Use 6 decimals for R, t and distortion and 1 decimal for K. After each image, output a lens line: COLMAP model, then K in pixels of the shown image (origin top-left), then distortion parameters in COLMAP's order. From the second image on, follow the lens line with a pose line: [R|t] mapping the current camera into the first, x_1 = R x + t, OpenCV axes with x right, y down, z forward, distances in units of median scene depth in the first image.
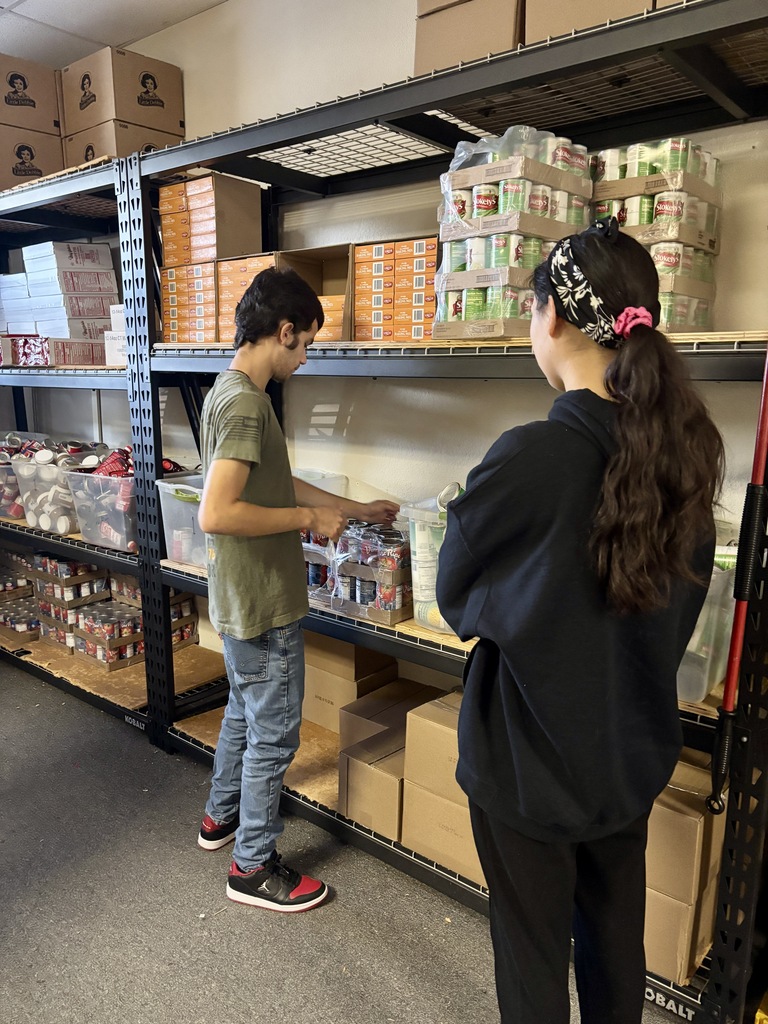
lens RADIAL K [[781.5, 0, 381.4], [0, 781.5, 519.2], [0, 0, 1]] dist [0.039836, -0.036732]
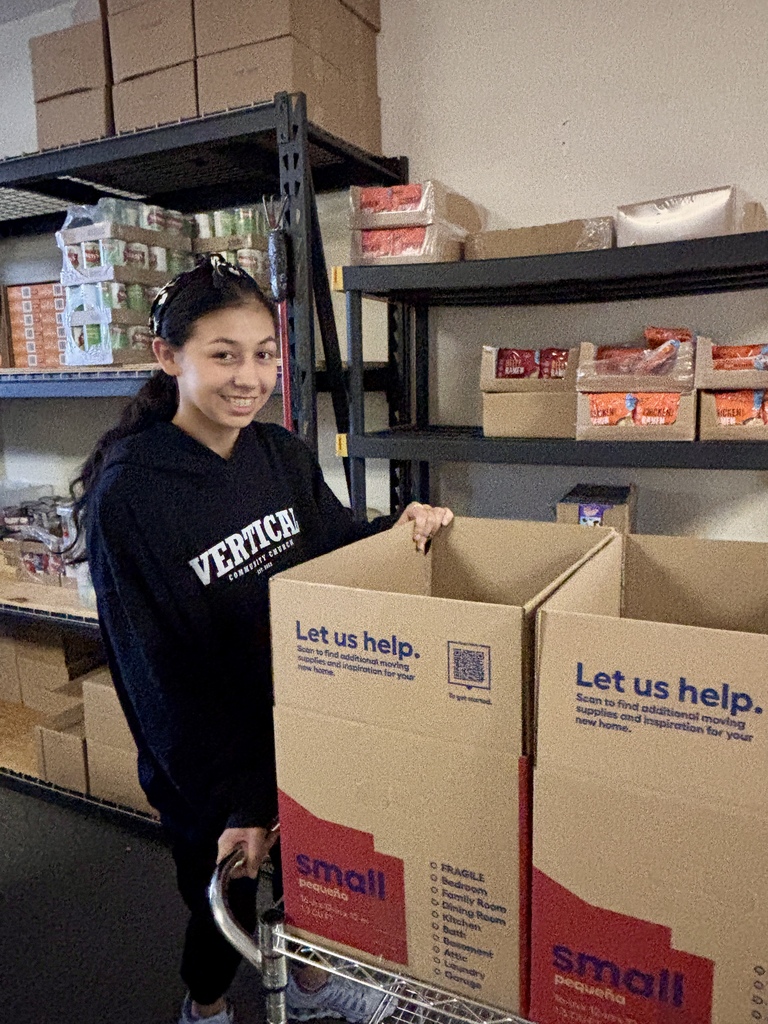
lens RADIAL K [[750.4, 0, 391.8], [0, 750.4, 511.2], [0, 0, 1]] dist [0.010113, -0.019148]
pose [[0.969635, -0.075057, 0.232755, 0.251609], [0.077685, 0.996976, -0.002130, 0.031697], [-0.231891, 0.020147, 0.972533, -0.220937]]
